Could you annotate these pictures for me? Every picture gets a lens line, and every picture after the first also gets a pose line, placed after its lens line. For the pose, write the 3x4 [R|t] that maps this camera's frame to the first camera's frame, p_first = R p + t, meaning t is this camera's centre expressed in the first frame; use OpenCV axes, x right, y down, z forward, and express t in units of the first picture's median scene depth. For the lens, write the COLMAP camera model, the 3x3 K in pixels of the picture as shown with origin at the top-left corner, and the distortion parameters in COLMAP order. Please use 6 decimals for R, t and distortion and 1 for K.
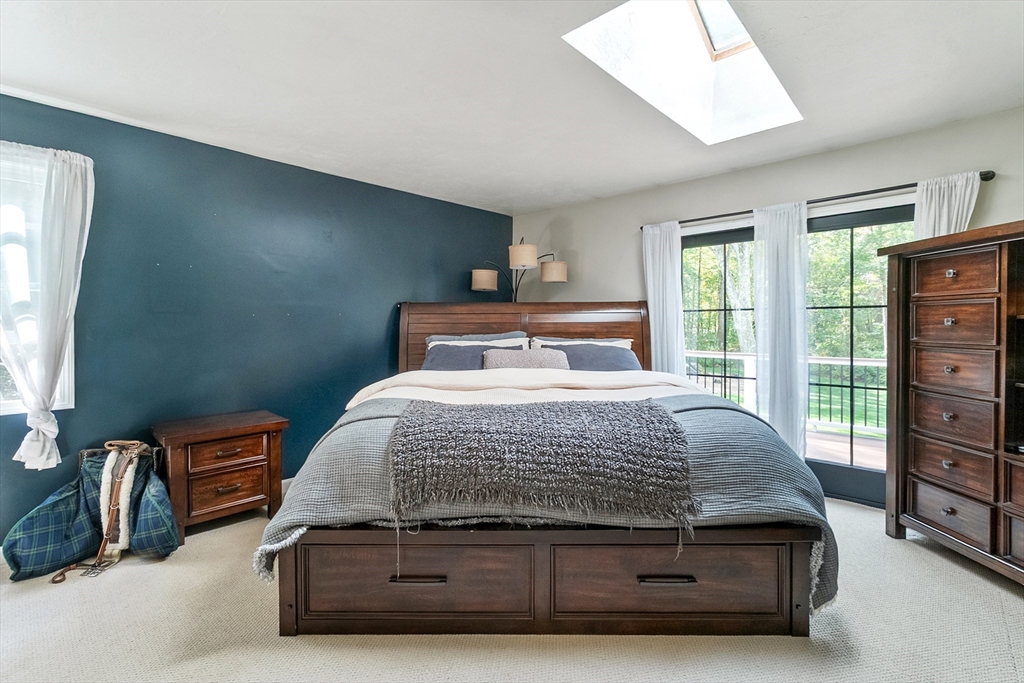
lens RADIAL K [[452.0, 0, 493.1], [0, 452.0, 334.2], [0, 0, 1]] dist [-0.002413, -0.000137]
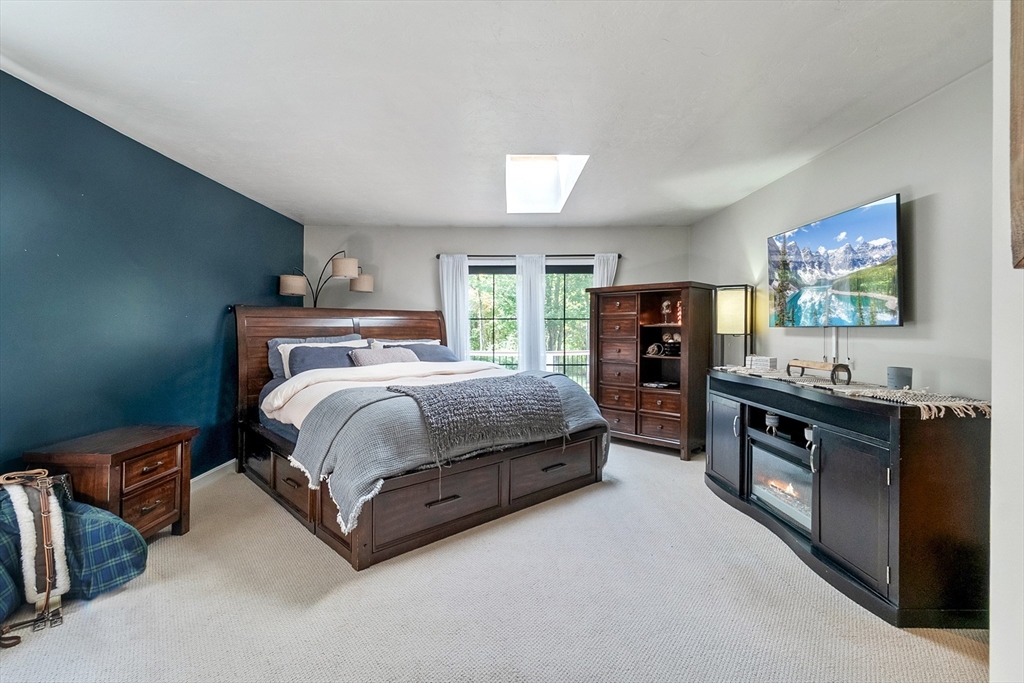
lens RADIAL K [[452.0, 0, 493.1], [0, 452.0, 334.2], [0, 0, 1]] dist [-0.002413, -0.000137]
pose [[0.746296, -0.003318, 0.665606, -0.782156], [0.011641, 0.999900, -0.008068, 0.012256], [-0.665512, 0.013770, 0.746260, -0.158022]]
